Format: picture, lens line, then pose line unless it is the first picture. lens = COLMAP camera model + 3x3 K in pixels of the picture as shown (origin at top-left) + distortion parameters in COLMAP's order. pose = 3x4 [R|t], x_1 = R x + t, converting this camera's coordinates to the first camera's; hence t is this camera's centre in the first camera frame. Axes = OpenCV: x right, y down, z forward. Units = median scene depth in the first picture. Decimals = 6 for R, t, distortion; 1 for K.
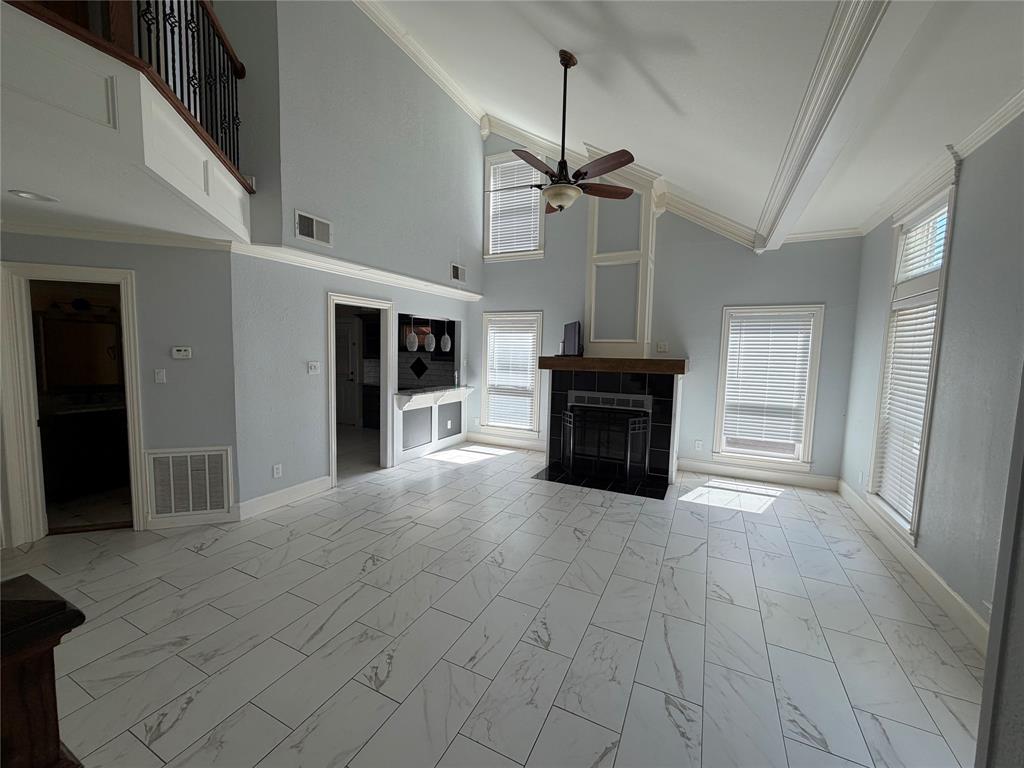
lens RADIAL K [[407.6, 0, 509.6], [0, 407.6, 383.9], [0, 0, 1]] dist [-0.000544, 0.000265]
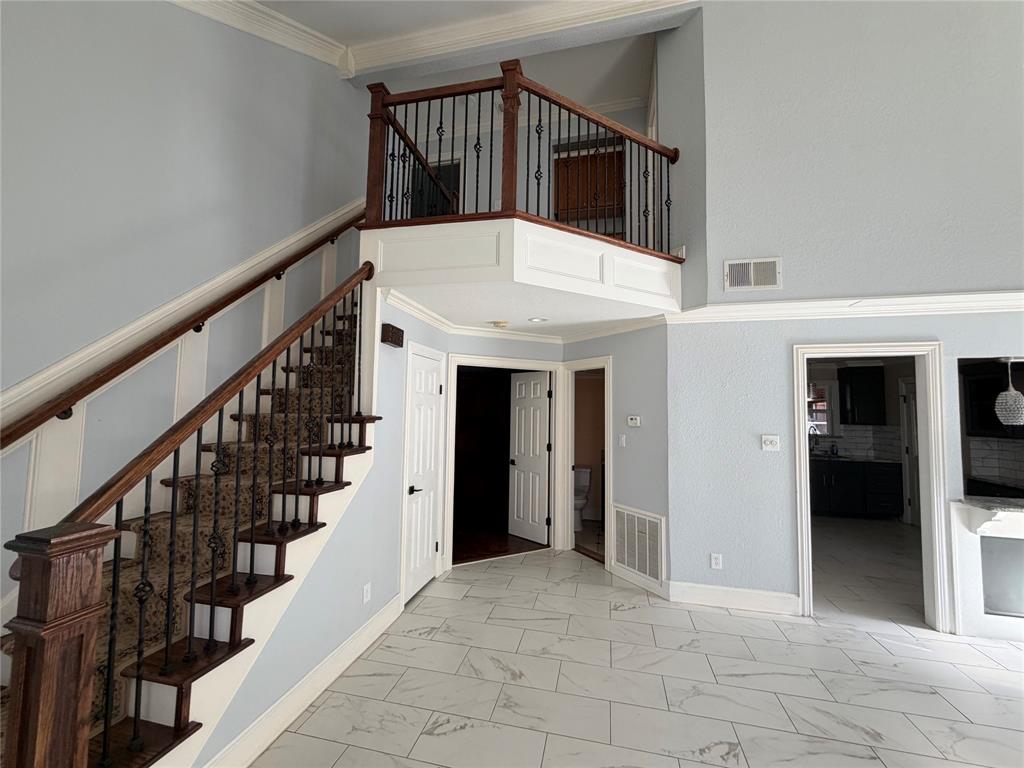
lens RADIAL K [[407.6, 0, 509.6], [0, 407.6, 383.9], [0, 0, 1]] dist [-0.000544, 0.000265]
pose [[0.225389, -0.074735, -0.971398, 0.209809], [-0.091634, 0.991008, -0.097505, -0.034939], [0.969950, 0.110990, 0.216514, 0.390137]]
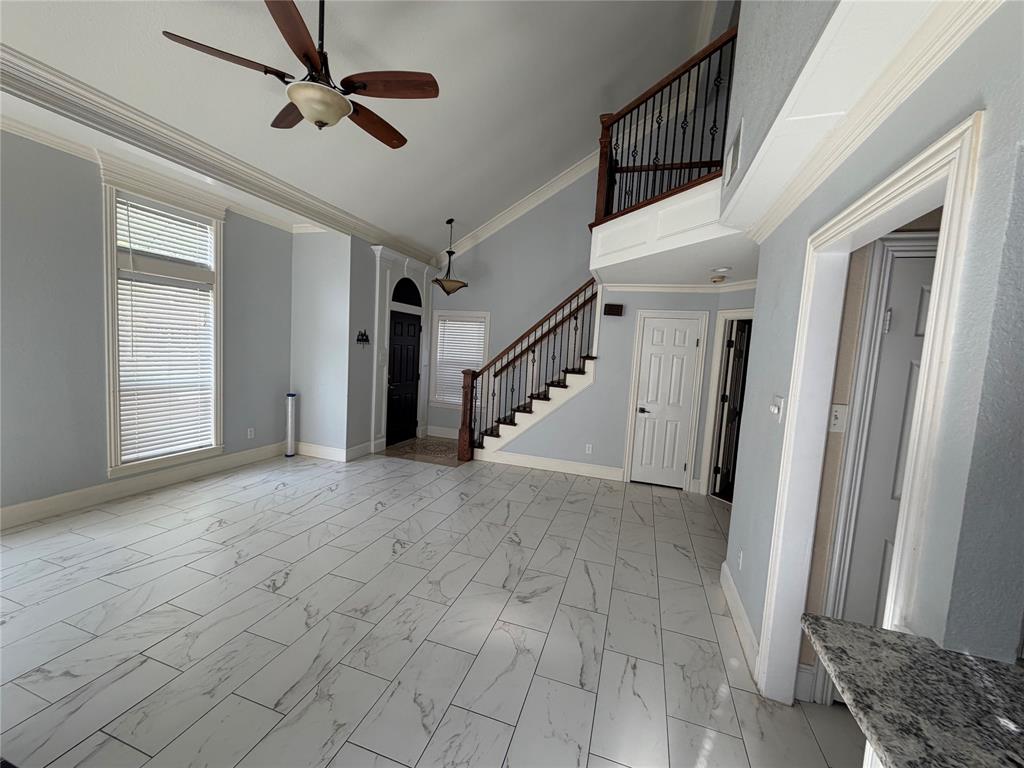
lens RADIAL K [[407.6, 0, 509.6], [0, 407.6, 383.9], [0, 0, 1]] dist [-0.000544, 0.000265]
pose [[-0.986554, -0.066155, -0.149445, -0.106386], [-0.090538, 0.982504, 0.162755, -0.138576], [0.136063, 0.174097, -0.975283, 1.684287]]
